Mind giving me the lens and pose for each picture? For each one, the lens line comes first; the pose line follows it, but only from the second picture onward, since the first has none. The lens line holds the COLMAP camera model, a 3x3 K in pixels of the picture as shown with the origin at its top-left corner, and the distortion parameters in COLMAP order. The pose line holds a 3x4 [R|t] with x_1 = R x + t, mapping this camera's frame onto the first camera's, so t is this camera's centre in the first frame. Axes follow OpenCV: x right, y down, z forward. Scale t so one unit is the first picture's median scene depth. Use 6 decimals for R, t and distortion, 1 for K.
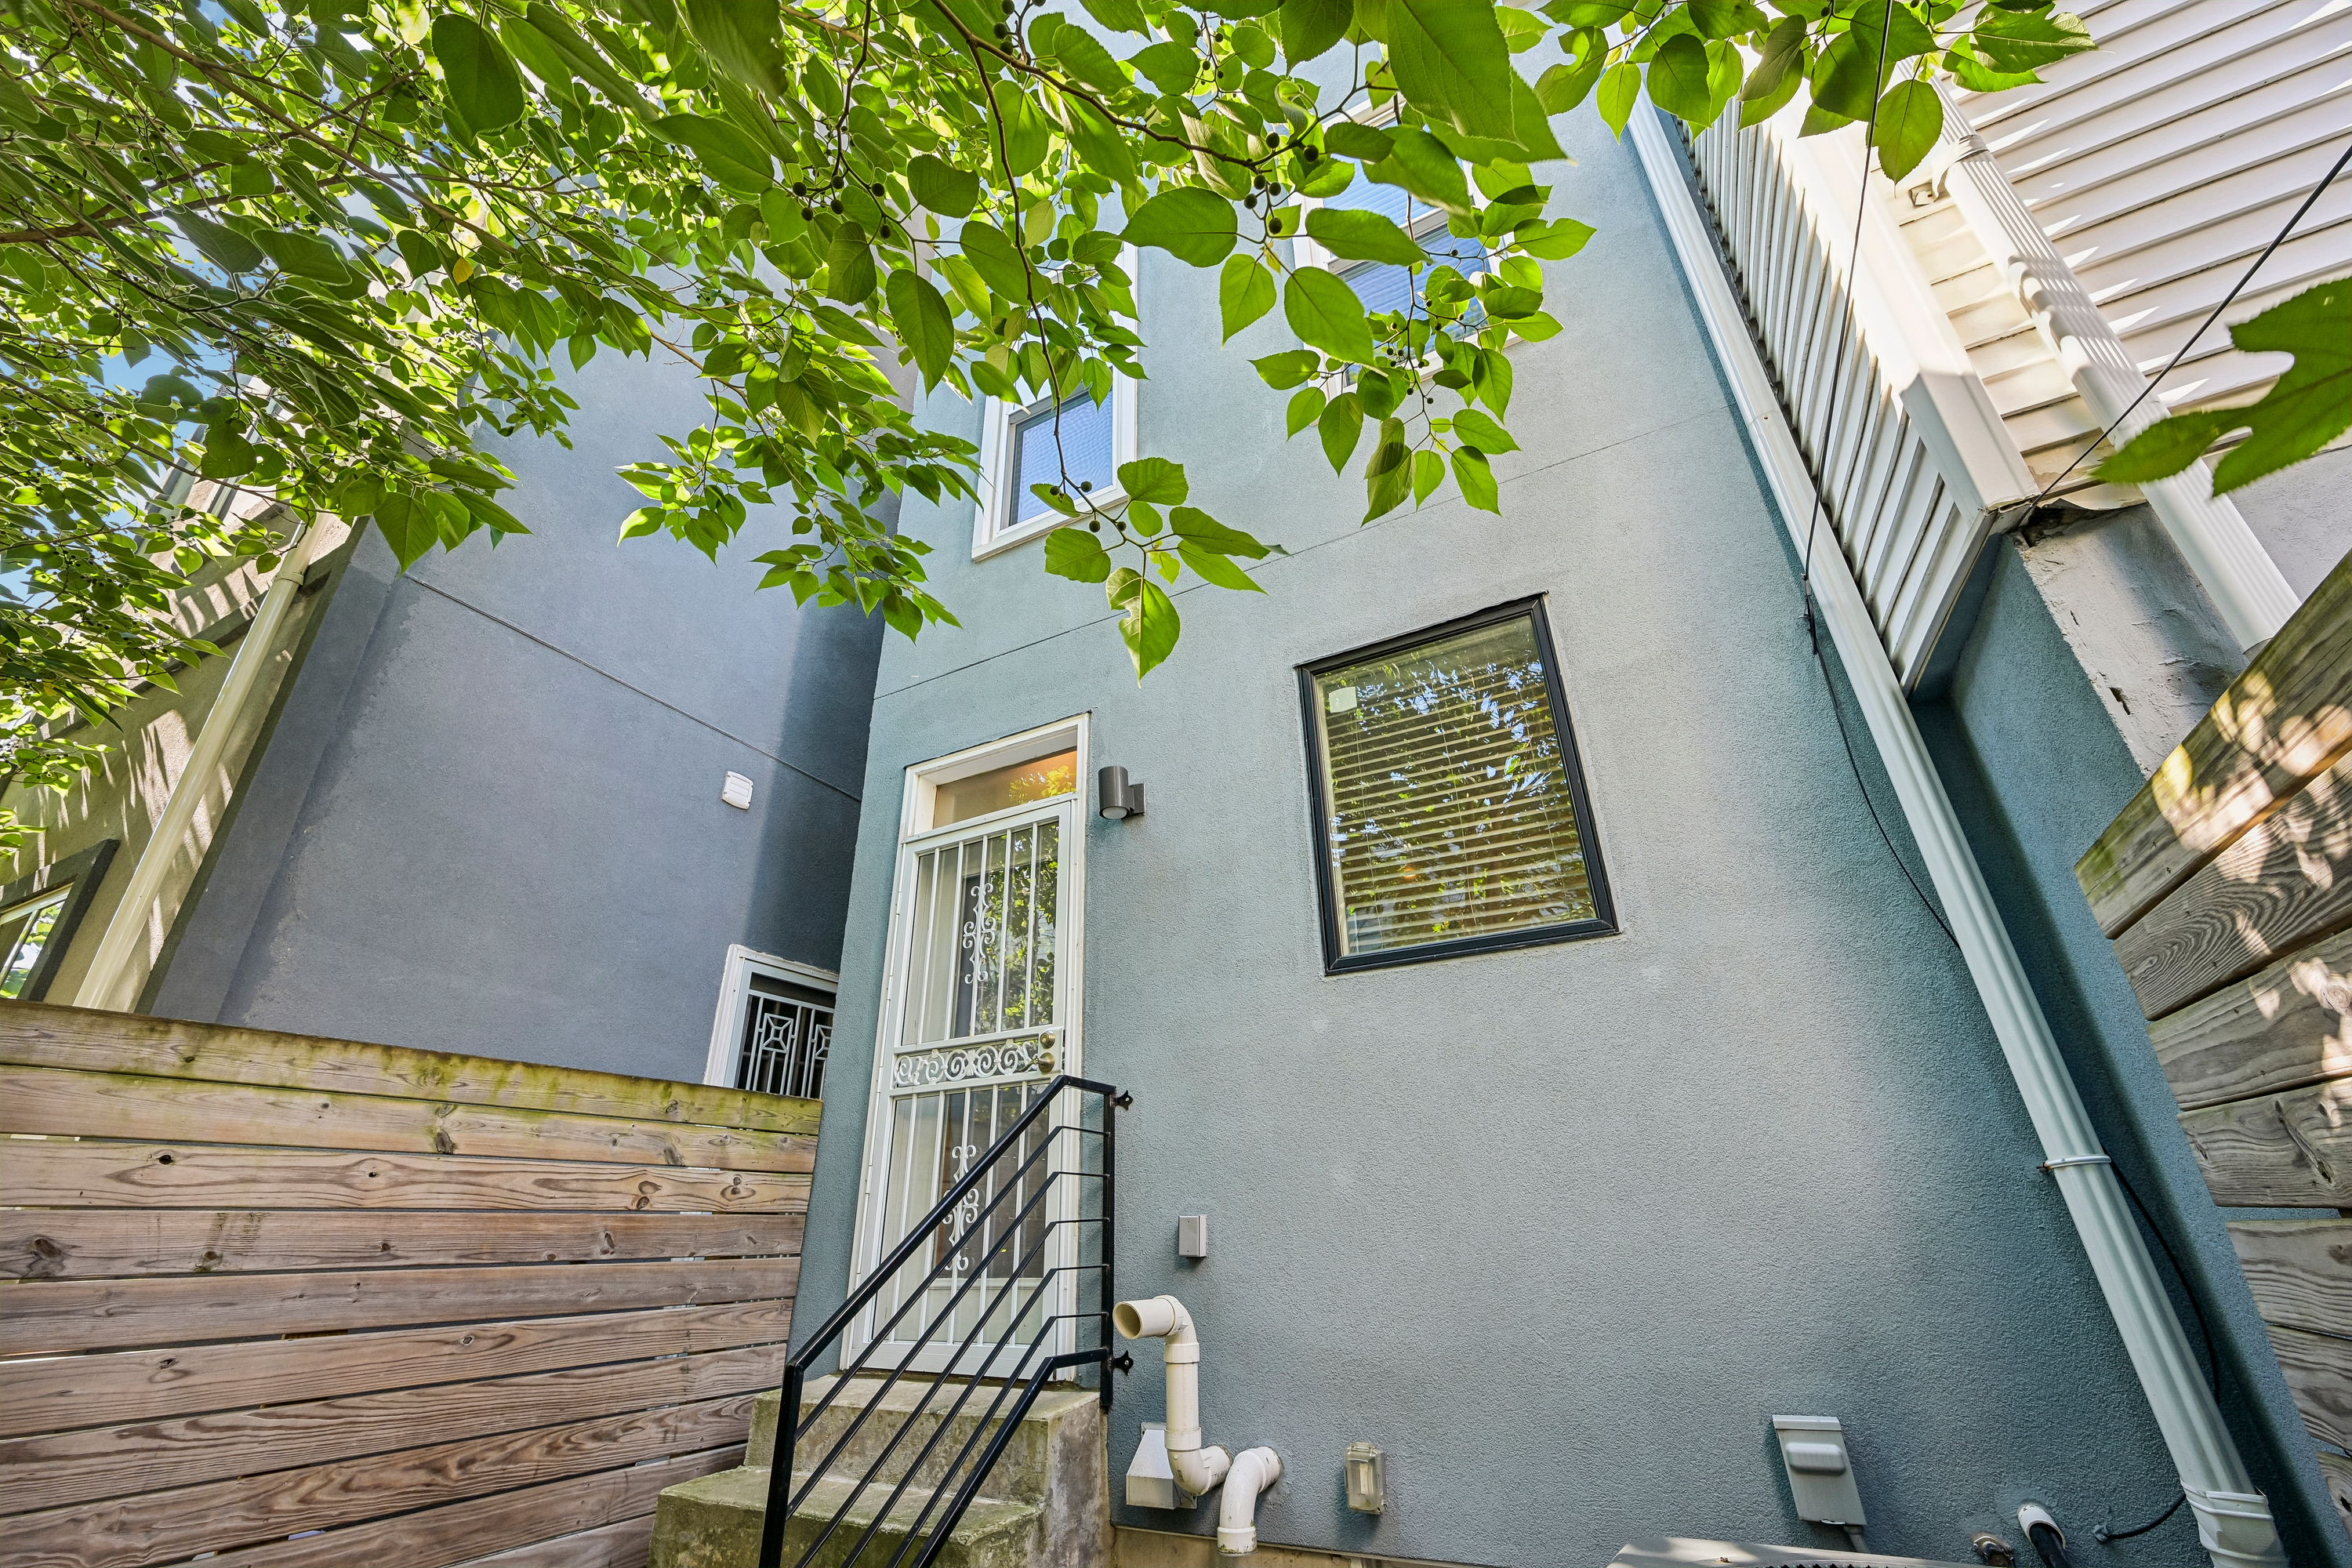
lens RADIAL K [[952.5, 0, 1176.8], [0, 952.5, 783.5], [0, 0, 1]] dist [-0.000151, -0.000034]
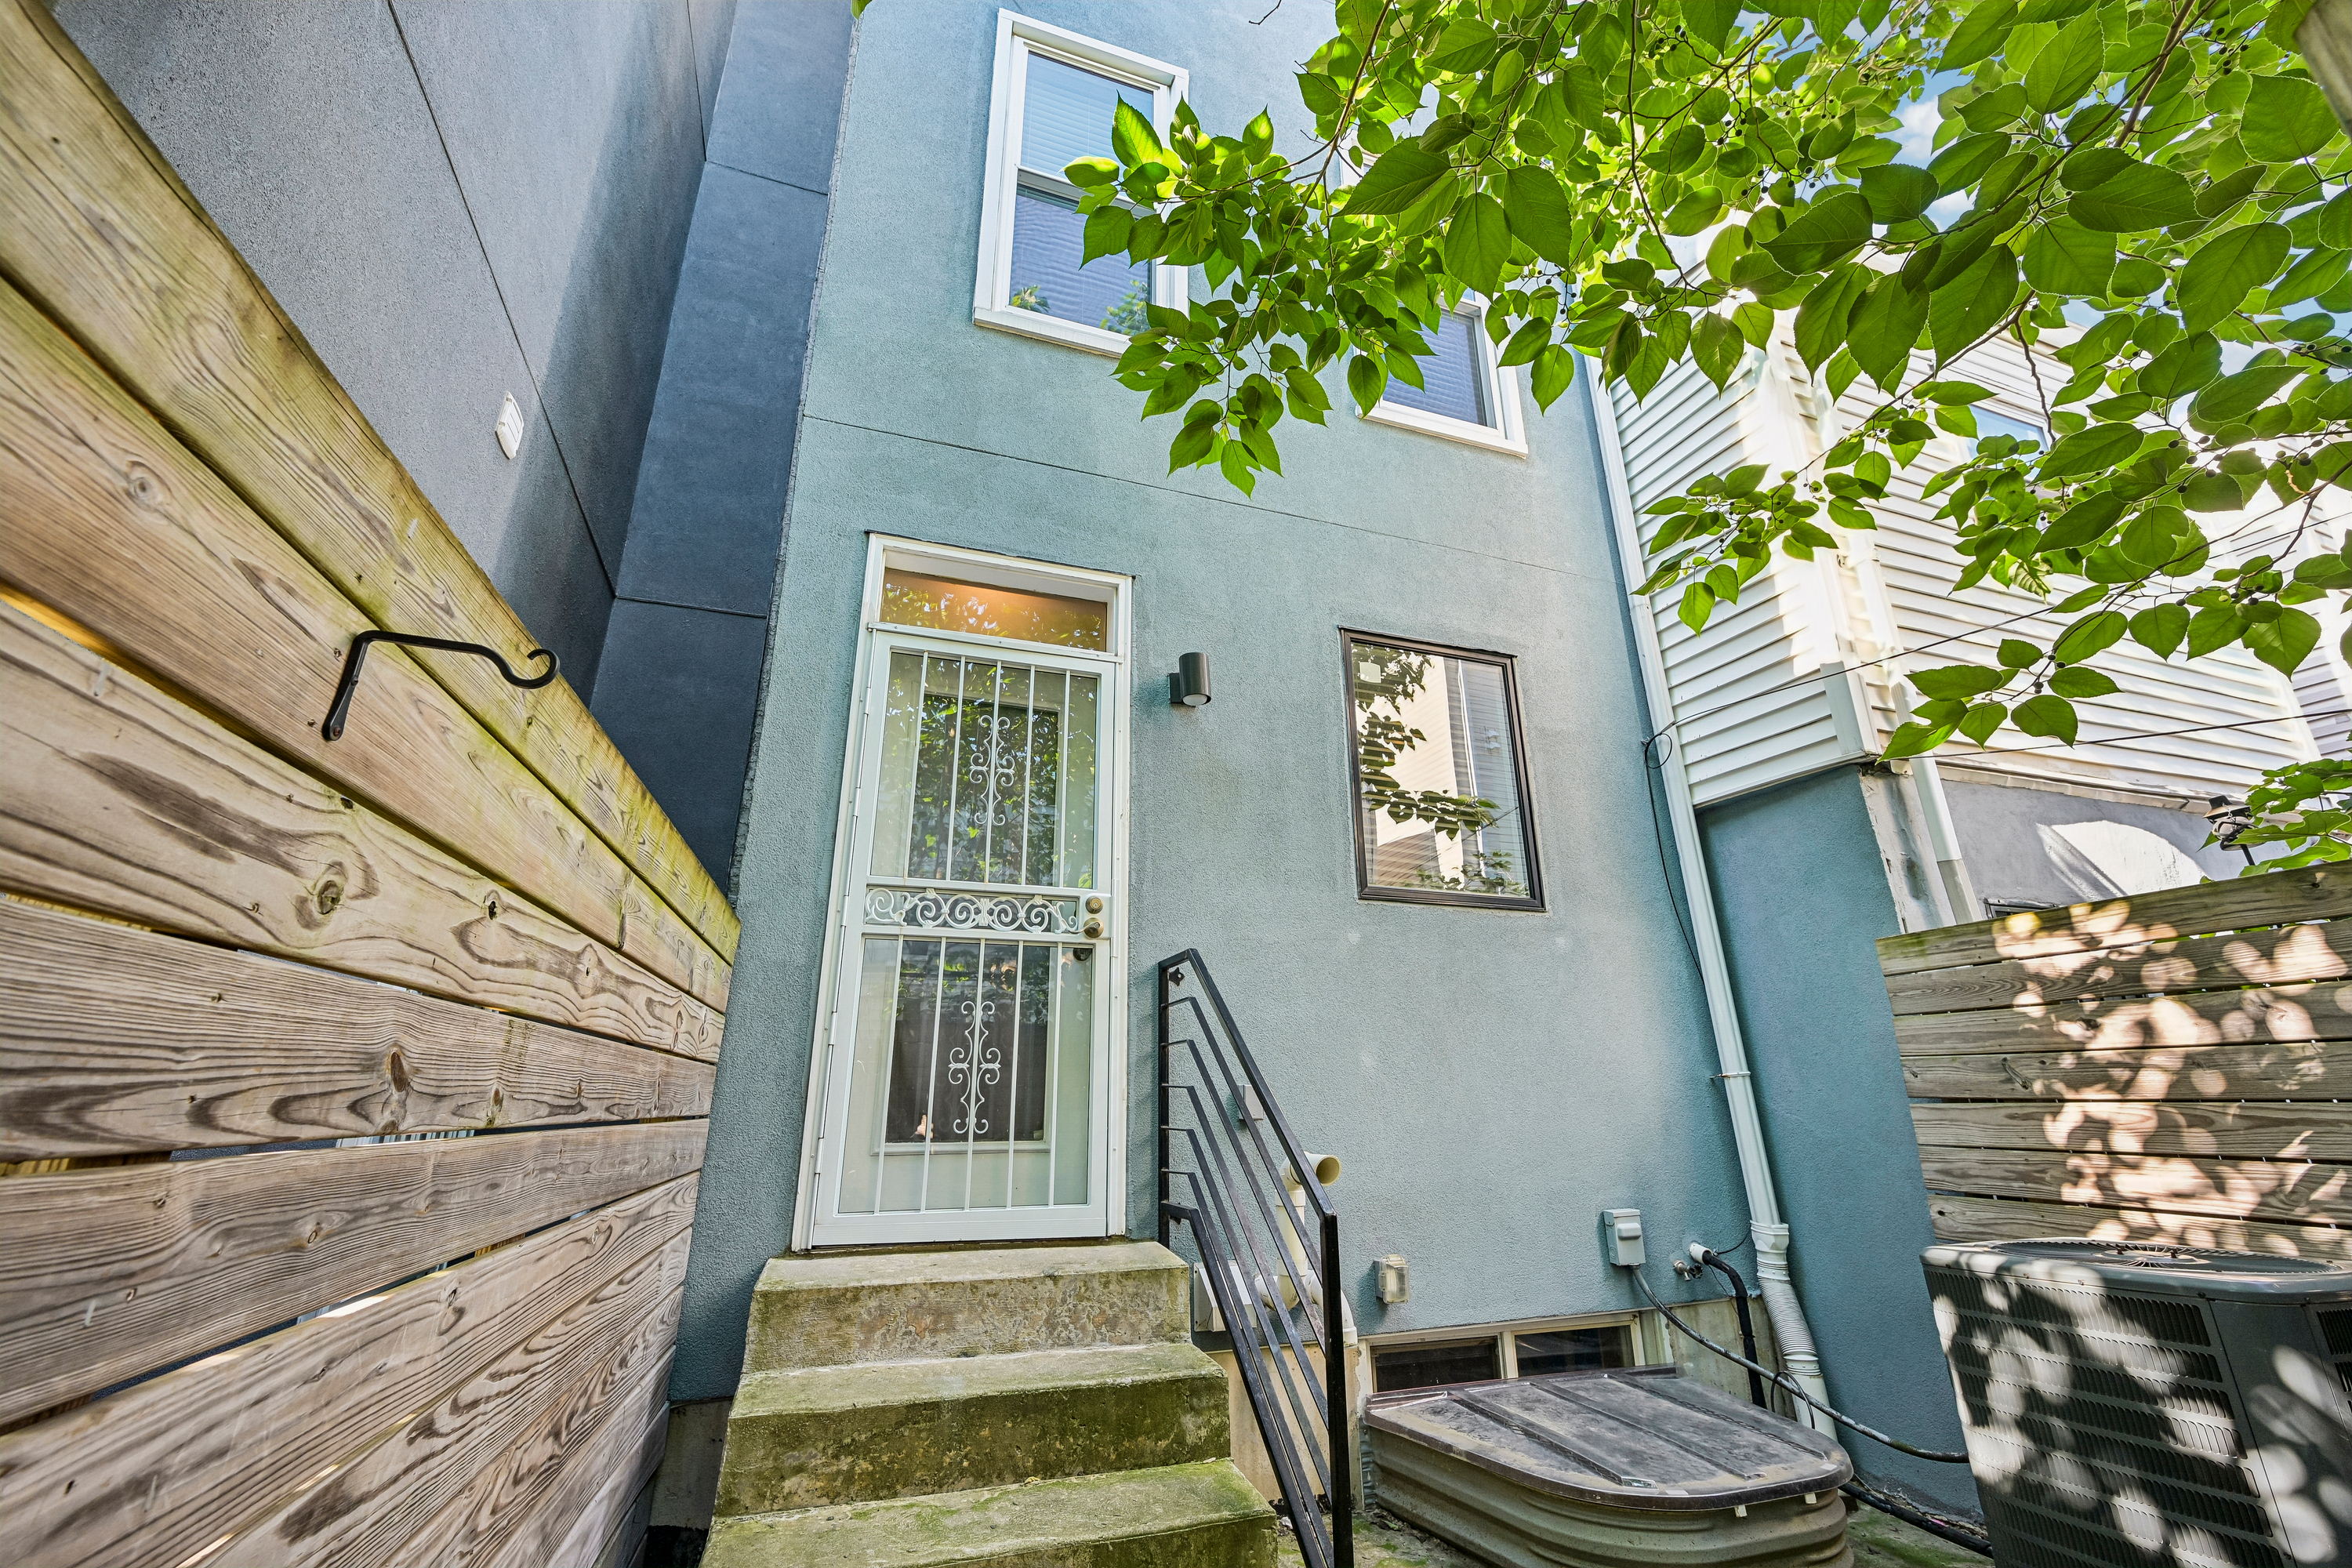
lens RADIAL K [[947.9, 0, 1179.5], [0, 947.9, 786.8], [0, 0, 1]] dist [-0.000896, 0.000440]
pose [[0.680746, 0.249467, 0.688731, -0.844998], [-0.324455, 0.945649, -0.021831, 0.164929], [-0.656744, -0.208601, 0.724688, 0.304562]]
